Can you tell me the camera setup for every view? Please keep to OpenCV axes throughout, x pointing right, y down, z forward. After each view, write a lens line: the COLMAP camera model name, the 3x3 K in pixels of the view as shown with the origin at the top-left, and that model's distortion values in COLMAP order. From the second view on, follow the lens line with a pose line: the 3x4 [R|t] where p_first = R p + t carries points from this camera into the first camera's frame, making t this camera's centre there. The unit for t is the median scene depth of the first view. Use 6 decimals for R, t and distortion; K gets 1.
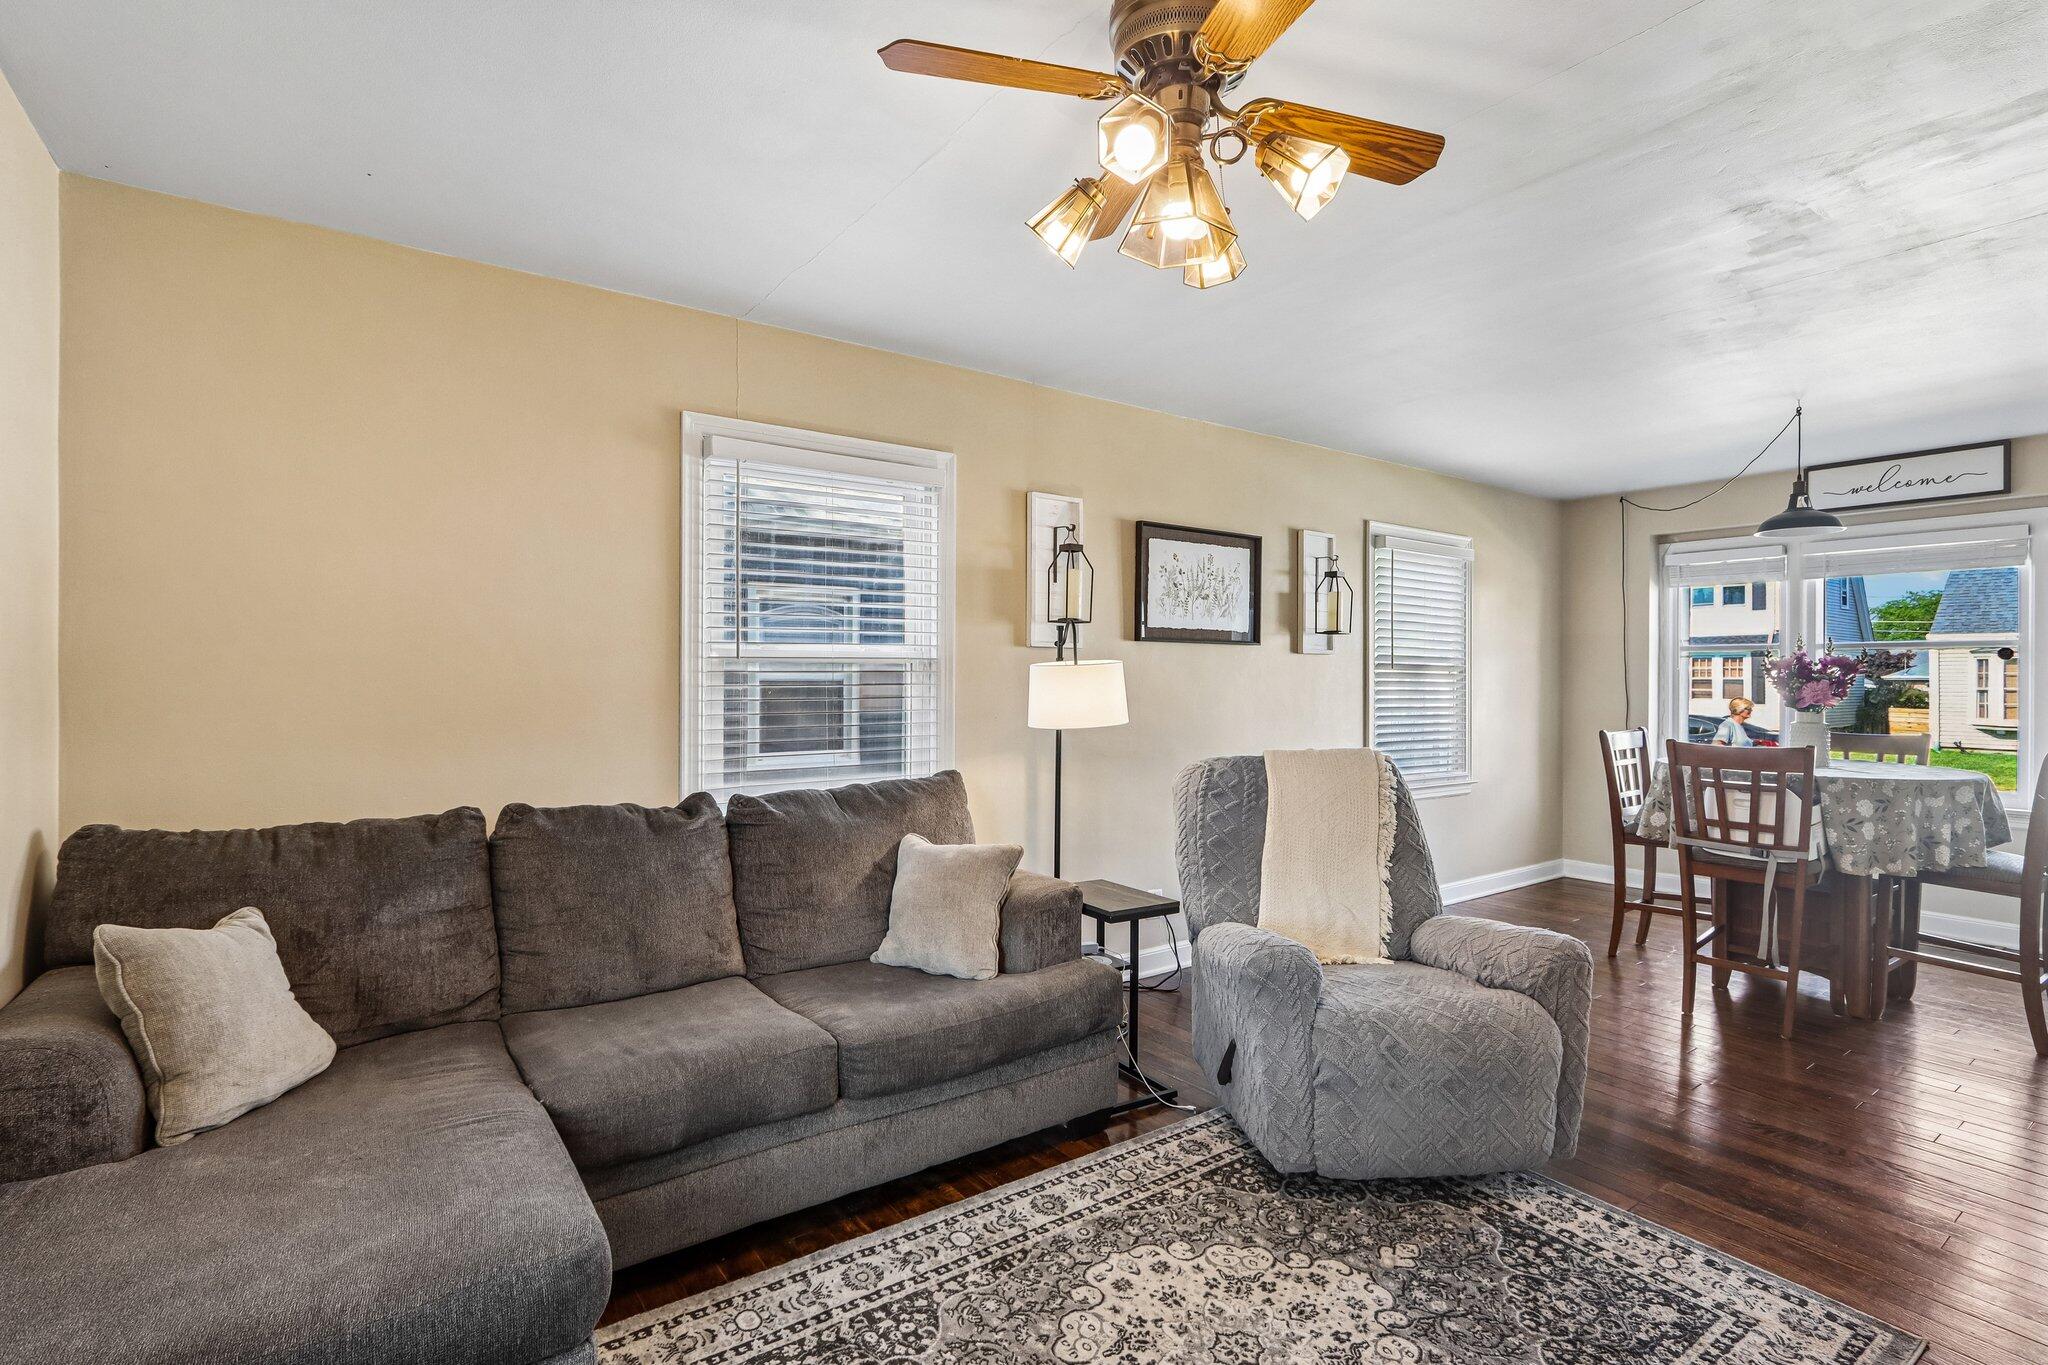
lens RADIAL K [[973.7, 0, 1025.3], [0, 973.7, 679.3], [0, 0, 1]] dist [-0.017770, 0.002213]
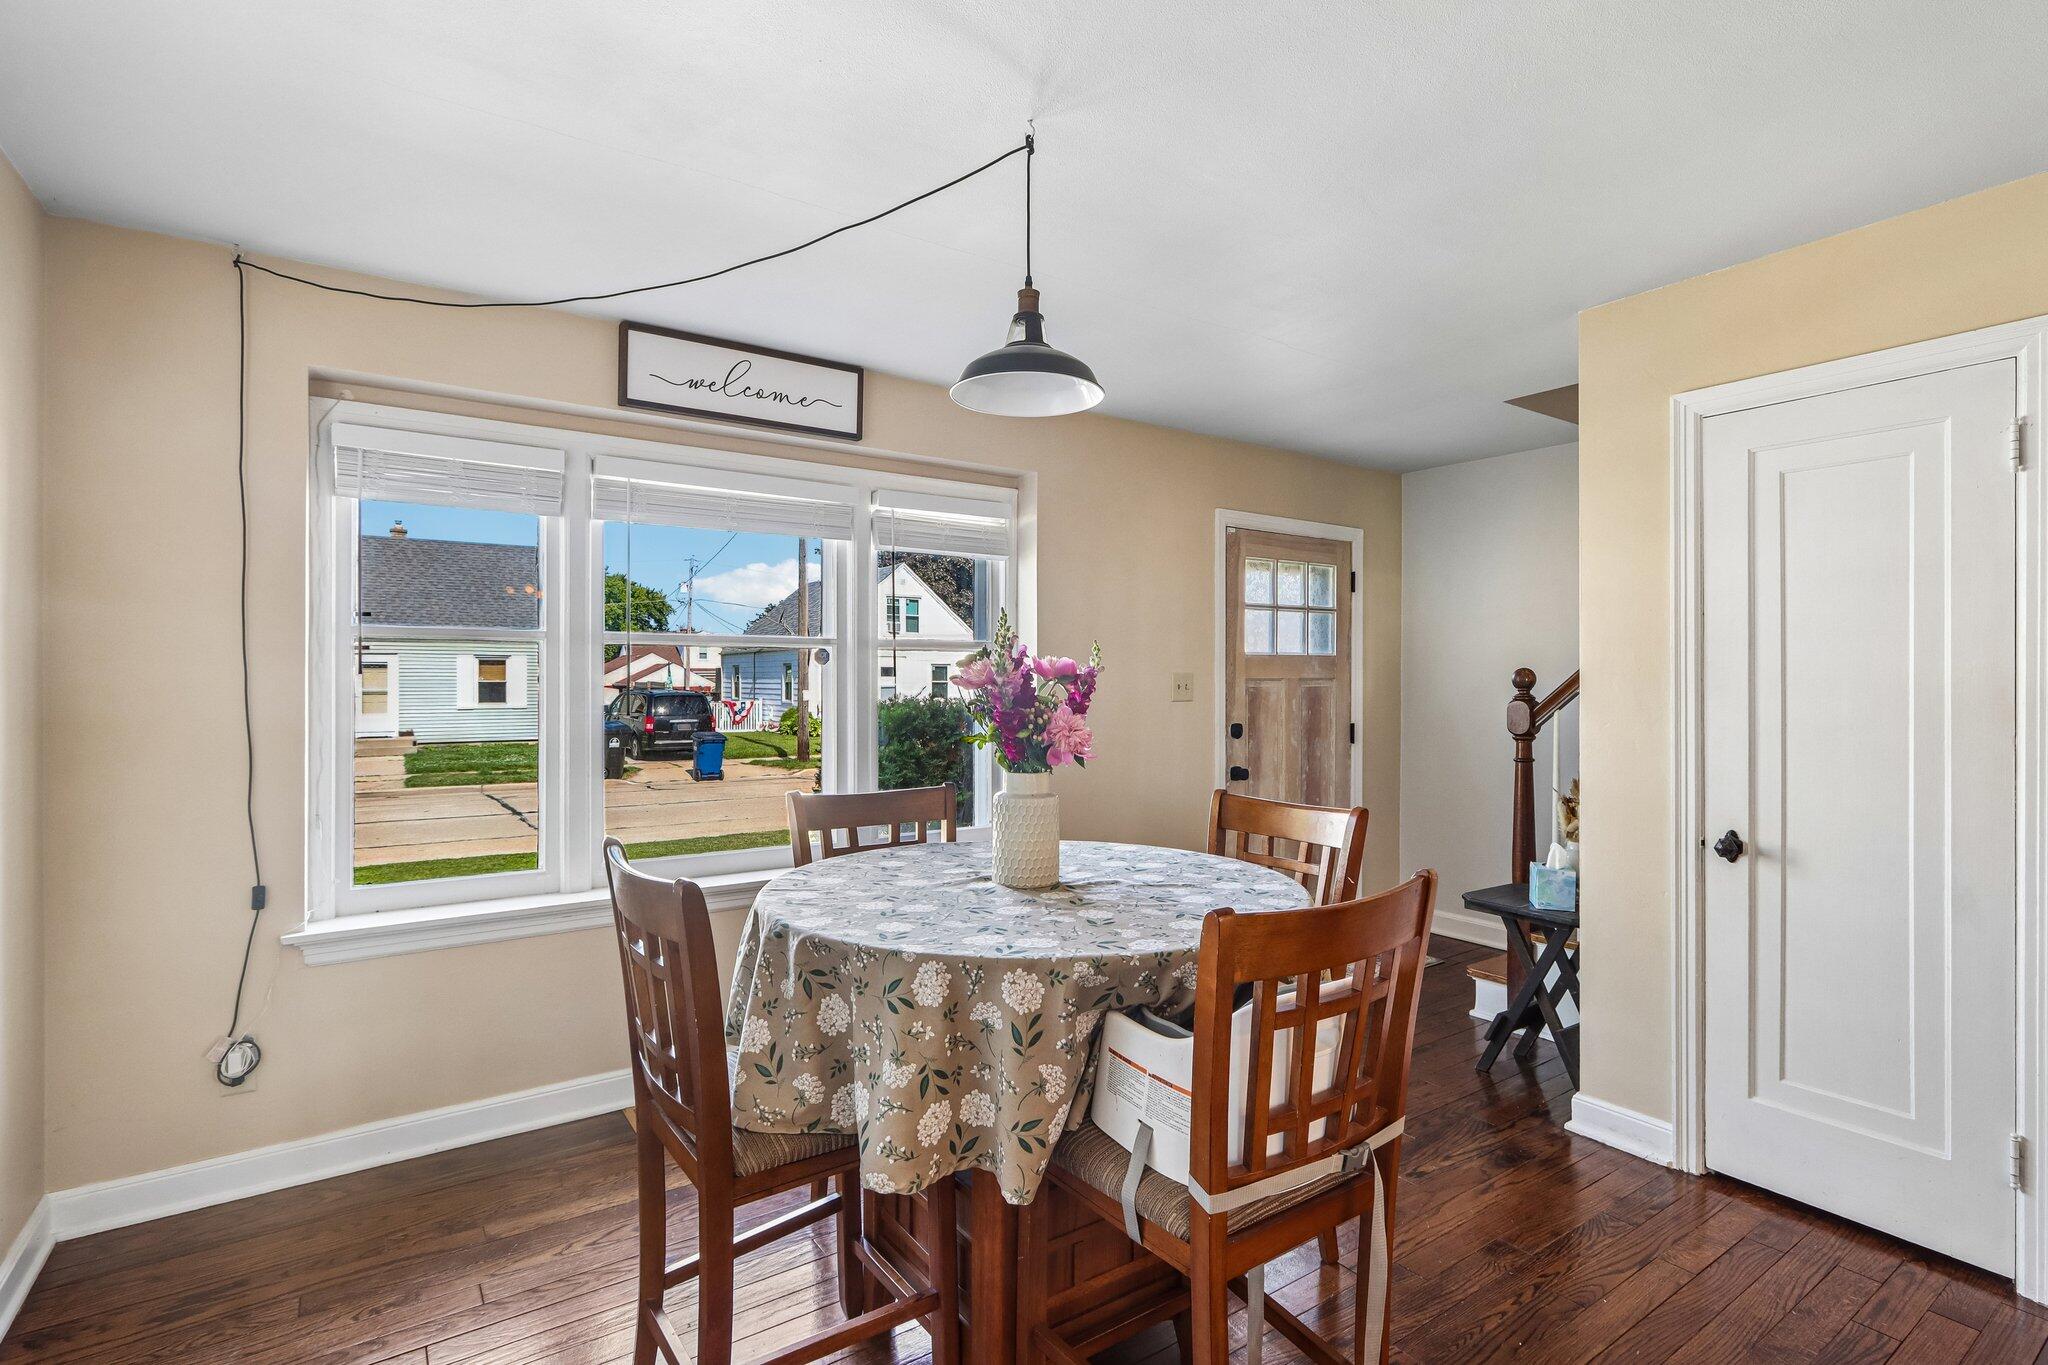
lens RADIAL K [[973.7, 0, 1025.4], [0, 973.7, 679.3], [0, 0, 1]] dist [-0.017770, 0.002213]
pose [[0.013593, -0.003690, 0.999901, 0.258298], [0.001370, 0.999992, 0.003672, -0.011554], [-0.999907, 0.001320, 0.013598, 0.797205]]
